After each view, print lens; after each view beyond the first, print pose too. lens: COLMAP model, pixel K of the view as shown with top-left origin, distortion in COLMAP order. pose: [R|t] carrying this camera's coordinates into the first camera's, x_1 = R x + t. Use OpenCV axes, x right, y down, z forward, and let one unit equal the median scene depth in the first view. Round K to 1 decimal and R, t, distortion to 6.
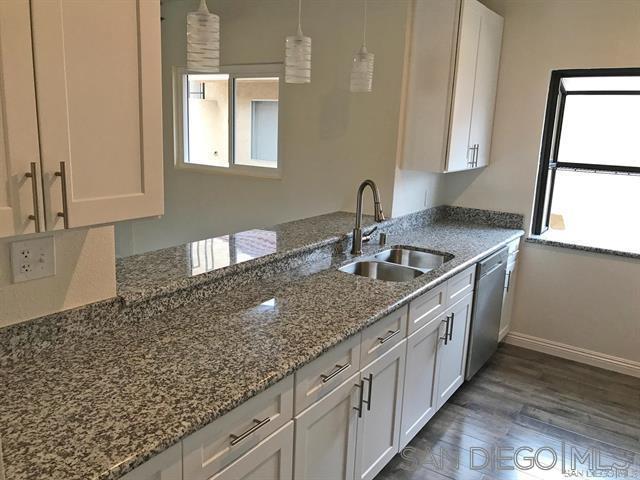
lens RADIAL K [[525.8, 0, 320.0], [0, 525.8, 240.0], [0, 0, 1]] dist [-0.003803, -0.001577]
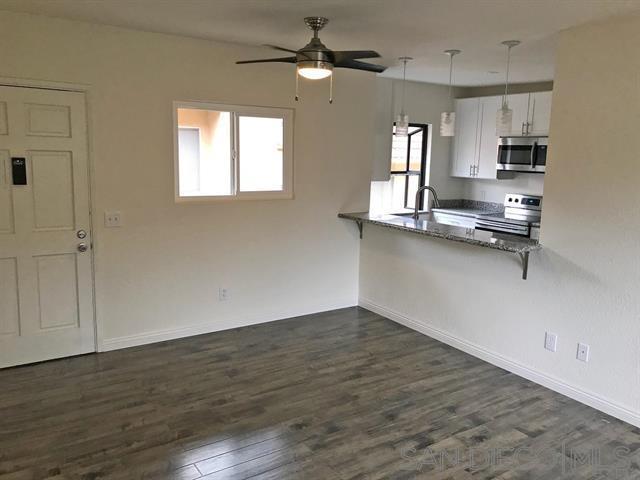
lens RADIAL K [[525.8, 0, 320.0], [0, 525.8, 240.0], [0, 0, 1]] dist [-0.003803, -0.001577]
pose [[0.384268, -0.184197, 0.904660, -1.533265], [0.193445, 0.974207, 0.116189, -0.172317], [-0.902727, 0.130354, 0.409989, 0.465193]]
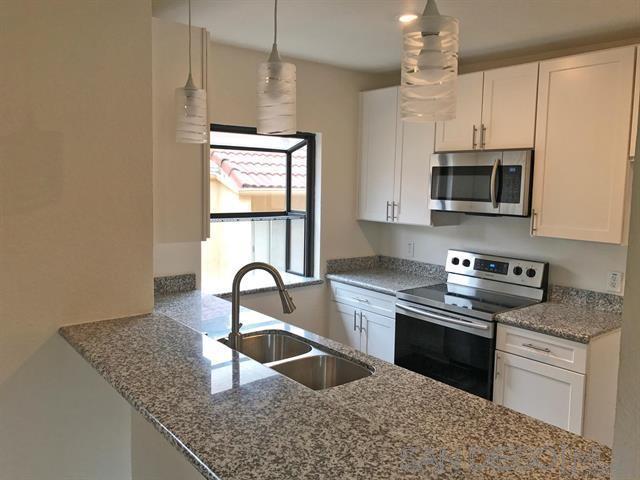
lens RADIAL K [[525.8, 0, 320.0], [0, 525.8, 240.0], [0, 0, 1]] dist [-0.003803, -0.001577]
pose [[0.291153, -0.141533, 0.946149, -0.443555], [0.203176, 0.975583, 0.083413, -0.147201], [-0.934853, 0.167949, 0.312800, 0.529744]]
